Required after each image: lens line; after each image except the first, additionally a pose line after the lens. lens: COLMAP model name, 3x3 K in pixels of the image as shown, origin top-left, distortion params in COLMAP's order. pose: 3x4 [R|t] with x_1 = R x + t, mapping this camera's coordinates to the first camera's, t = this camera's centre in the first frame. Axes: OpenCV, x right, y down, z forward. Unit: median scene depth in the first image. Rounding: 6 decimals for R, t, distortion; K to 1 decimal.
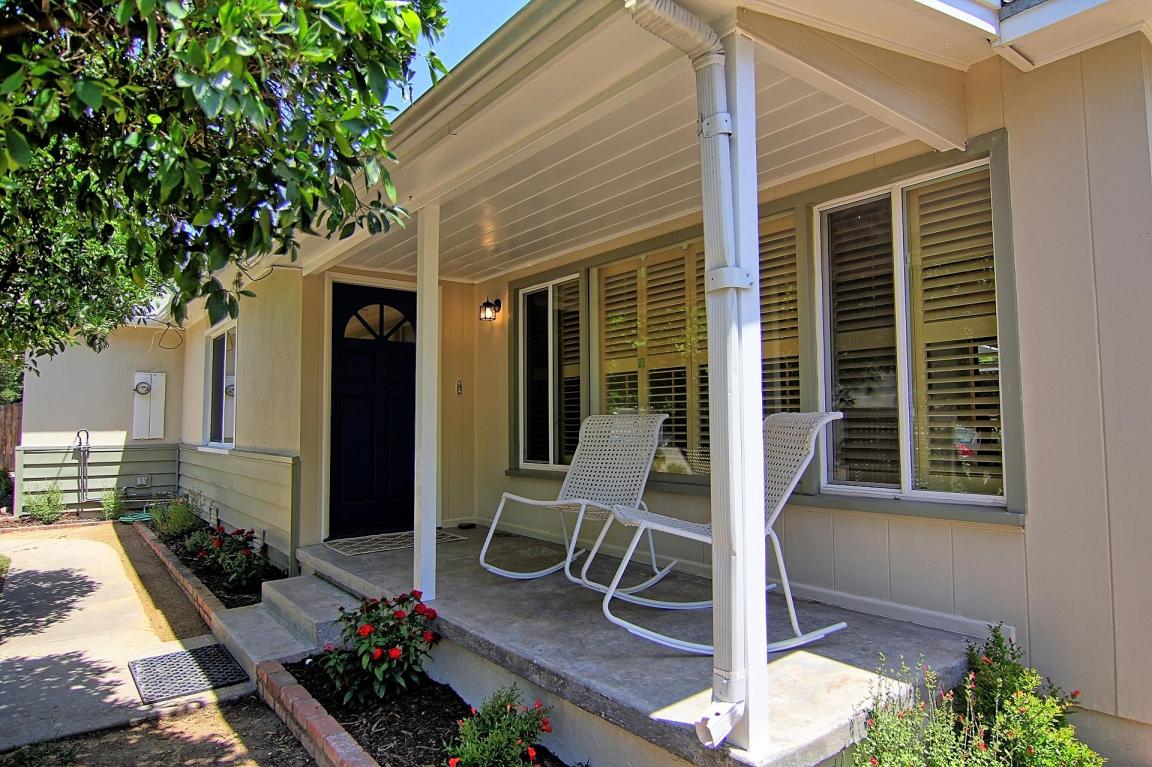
lens RADIAL K [[688.6, 0, 576.0], [0, 688.6, 383.5], [0, 0, 1]] dist [0.002270, -0.000143]
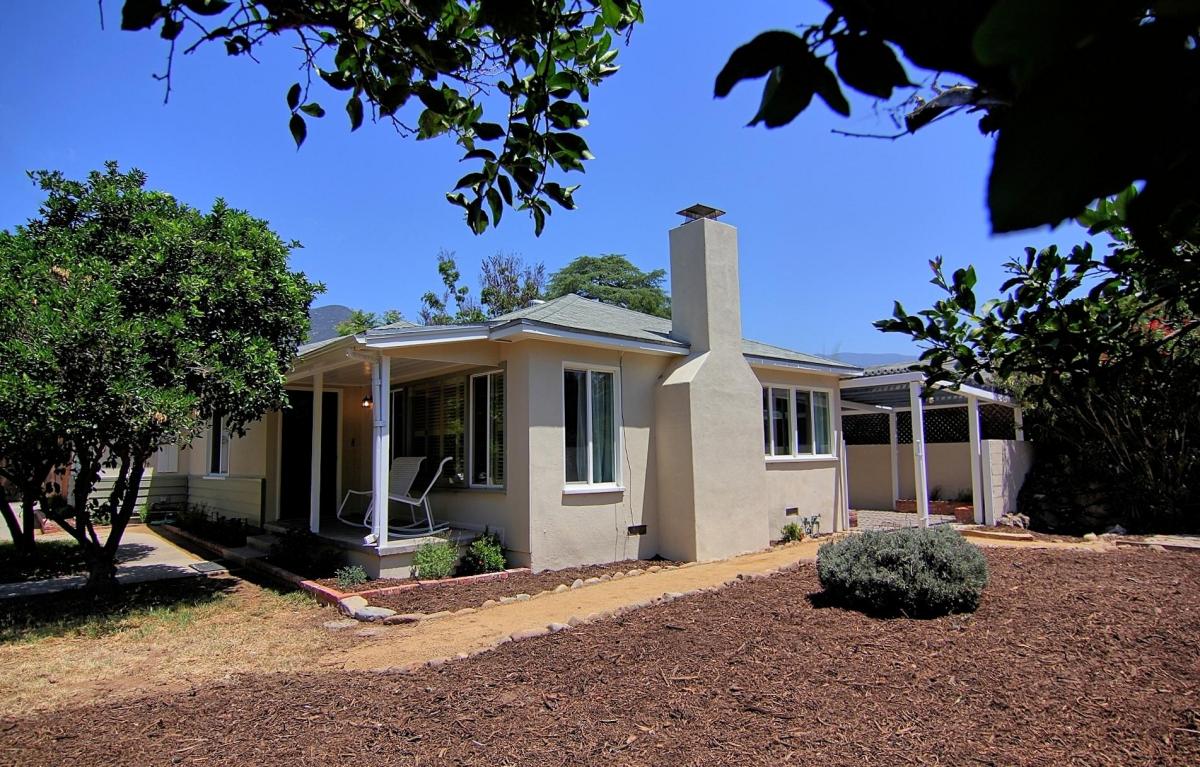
lens RADIAL K [[690.0, 0, 600.0], [0, 690.0, 383.5], [0, 0, 1]] dist [-0.002177, -0.000387]
pose [[0.998259, -0.002101, 0.058940, 0.310500], [0.004926, 0.998843, -0.047837, -0.047543], [-0.058771, 0.048044, 0.997115, -0.733414]]
